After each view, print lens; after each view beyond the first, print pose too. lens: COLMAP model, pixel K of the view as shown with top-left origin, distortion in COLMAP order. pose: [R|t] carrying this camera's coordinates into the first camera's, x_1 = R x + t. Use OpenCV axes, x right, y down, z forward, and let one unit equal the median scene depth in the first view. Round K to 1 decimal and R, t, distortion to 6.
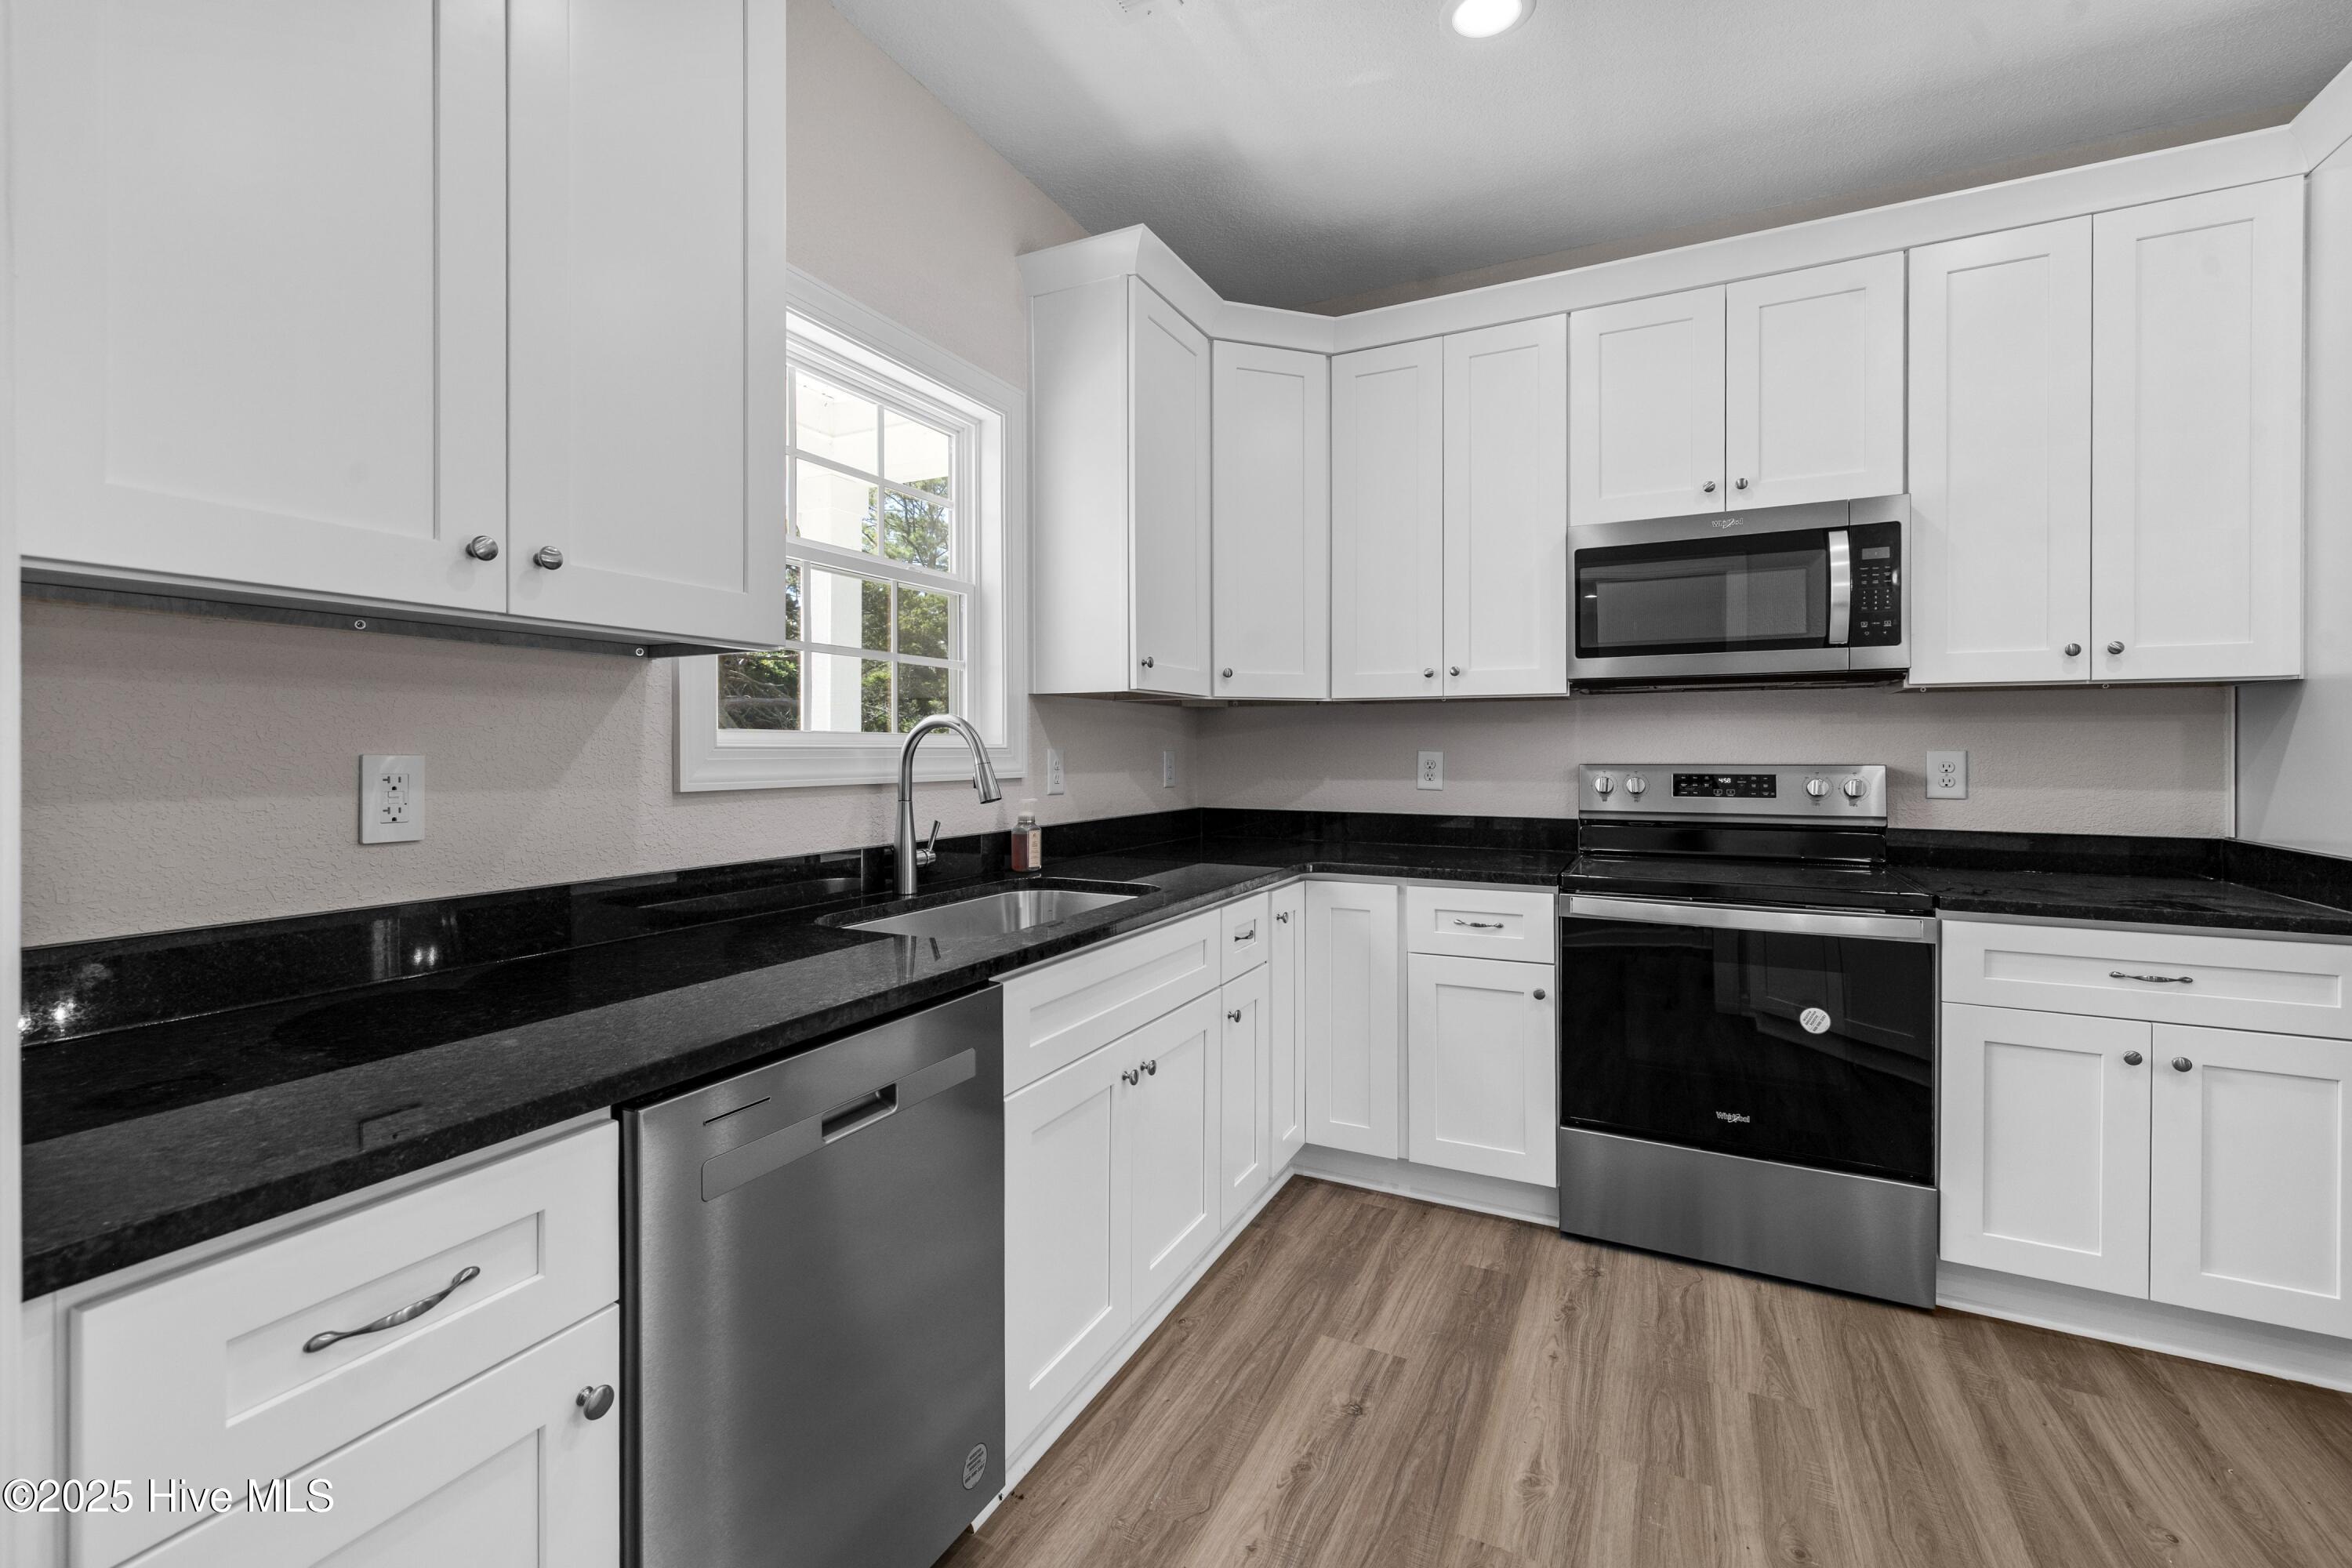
lens RADIAL K [[1015.5, 0, 1168.2], [0, 1015.5, 748.1], [0, 0, 1]] dist [0.003399, -0.000190]
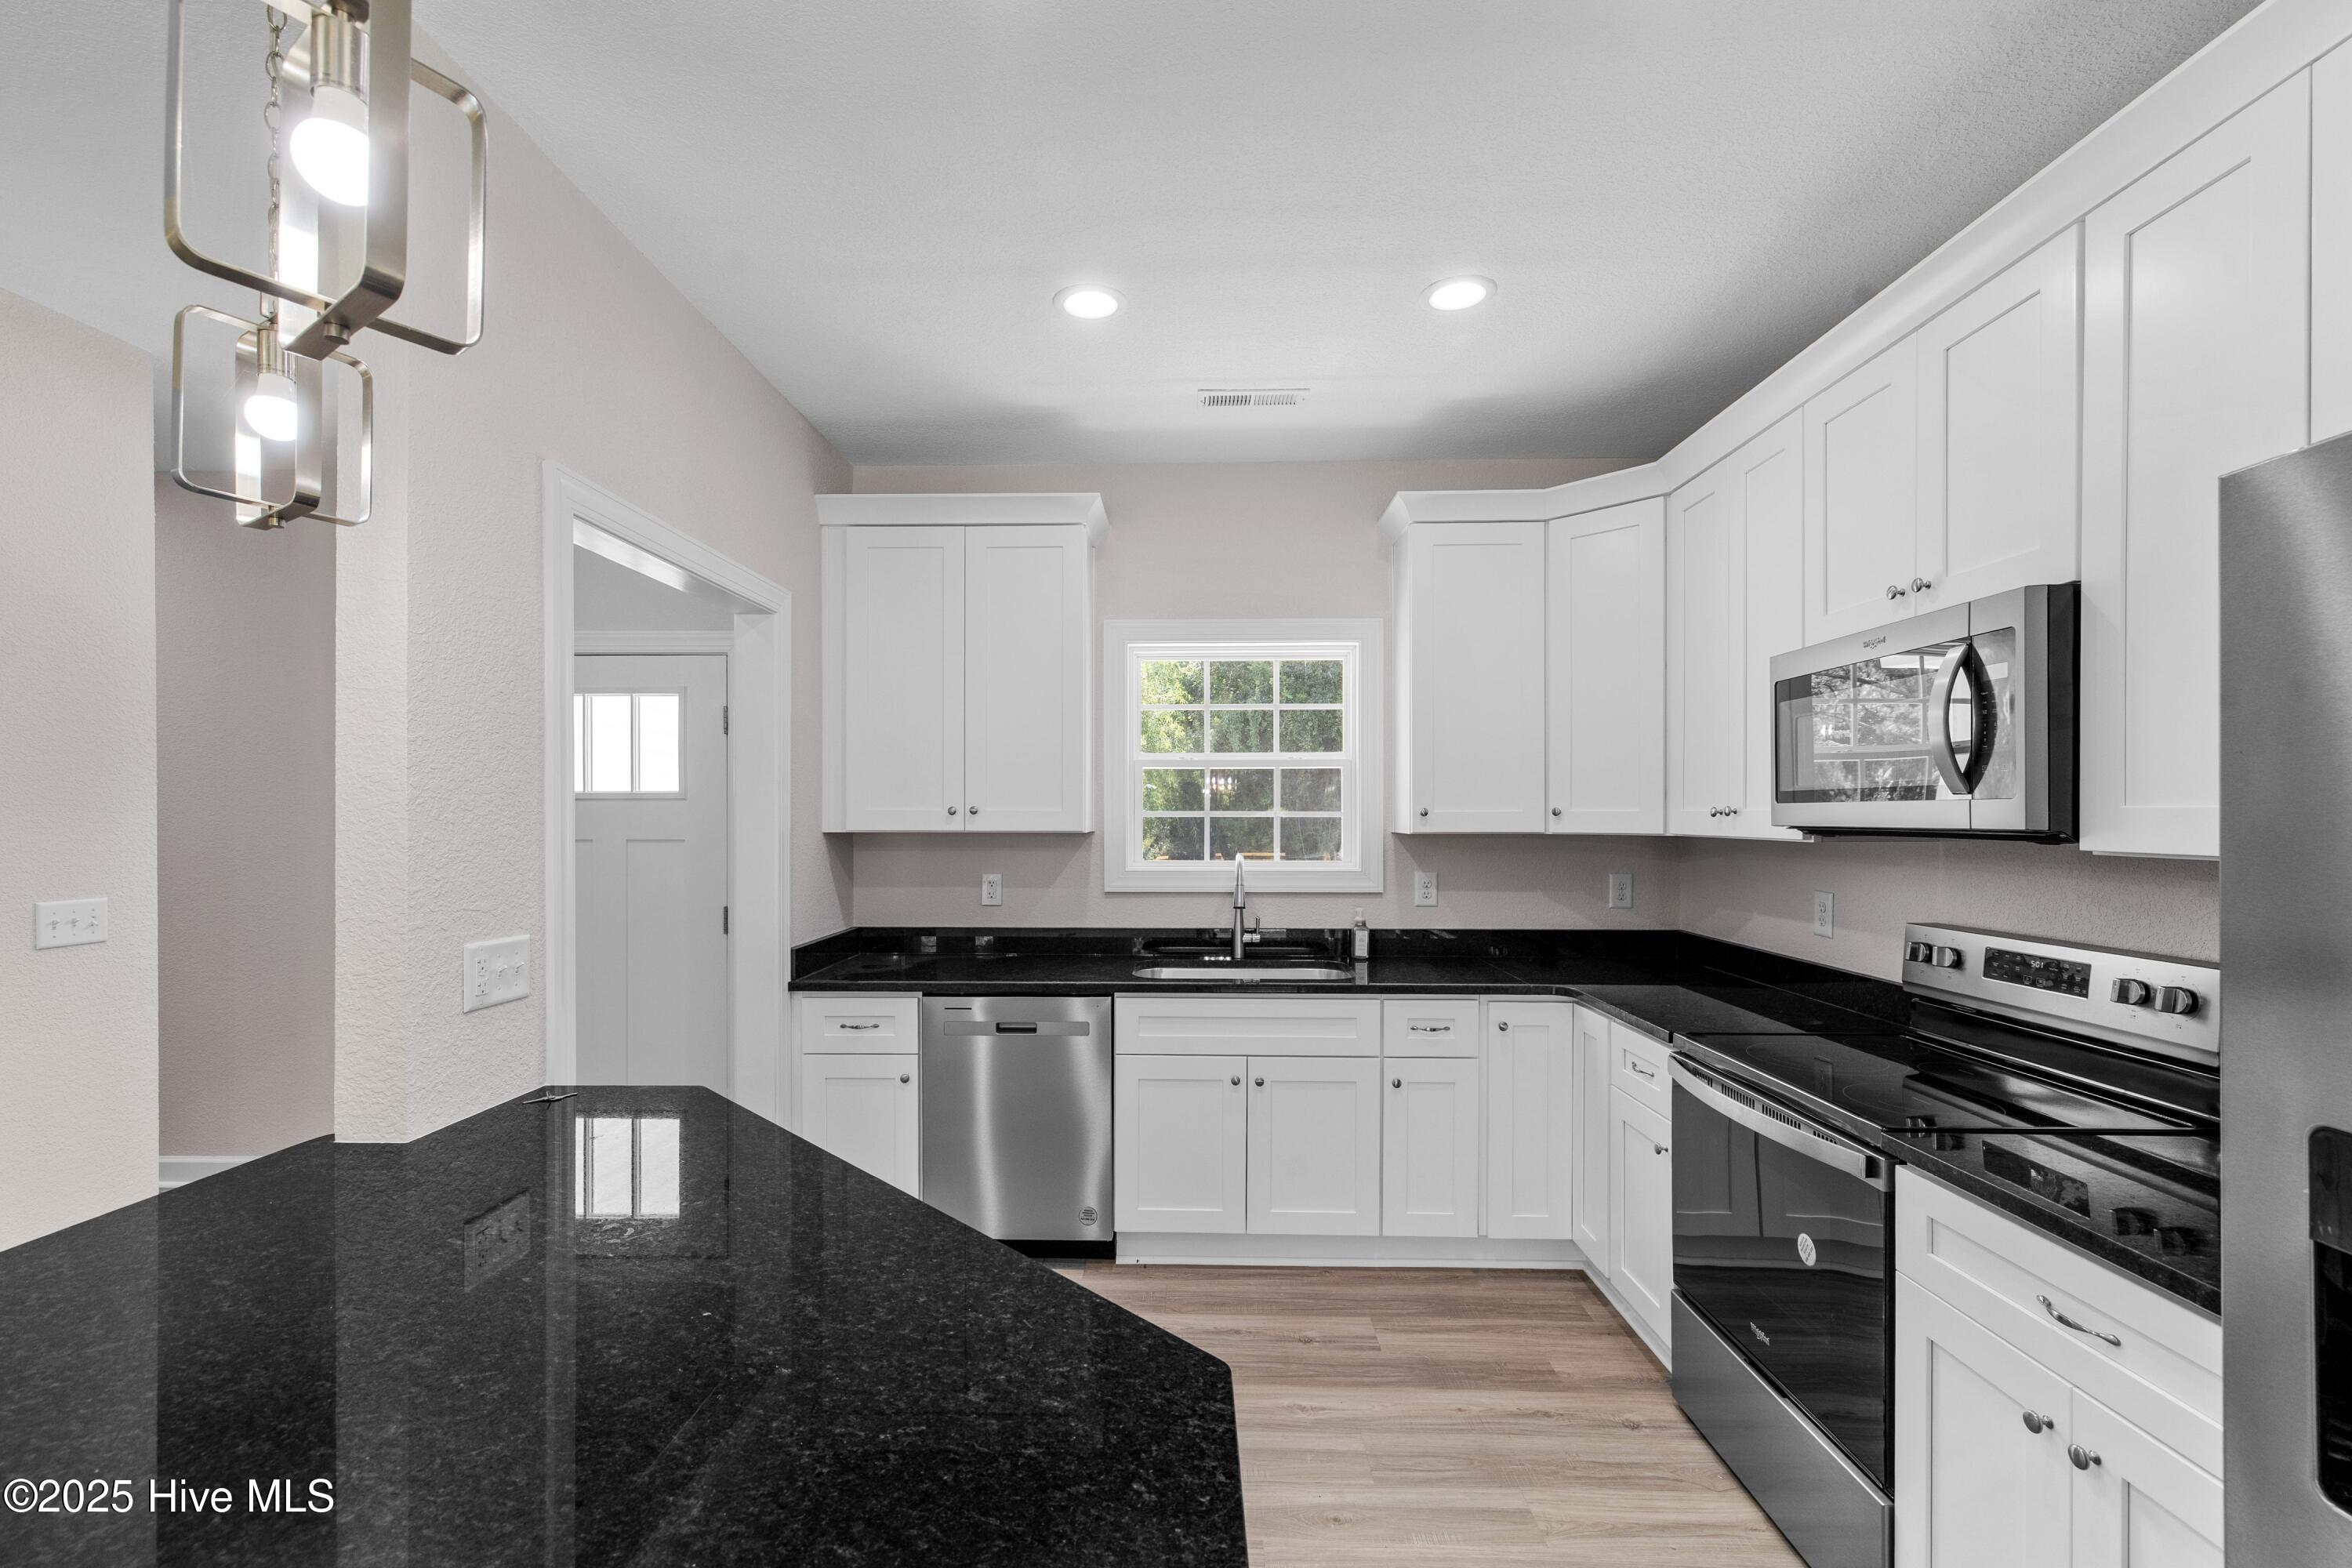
lens RADIAL K [[1015.5, 0, 1156.4], [0, 1015.5, 817.0], [0, 0, 1]] dist [0.003399, -0.000190]
pose [[0.413175, 0.002368, -0.910649, 1.098197], [0.001368, 0.999994, 0.003221, -0.088130], [0.910651, -0.002577, 0.413169, 0.147611]]
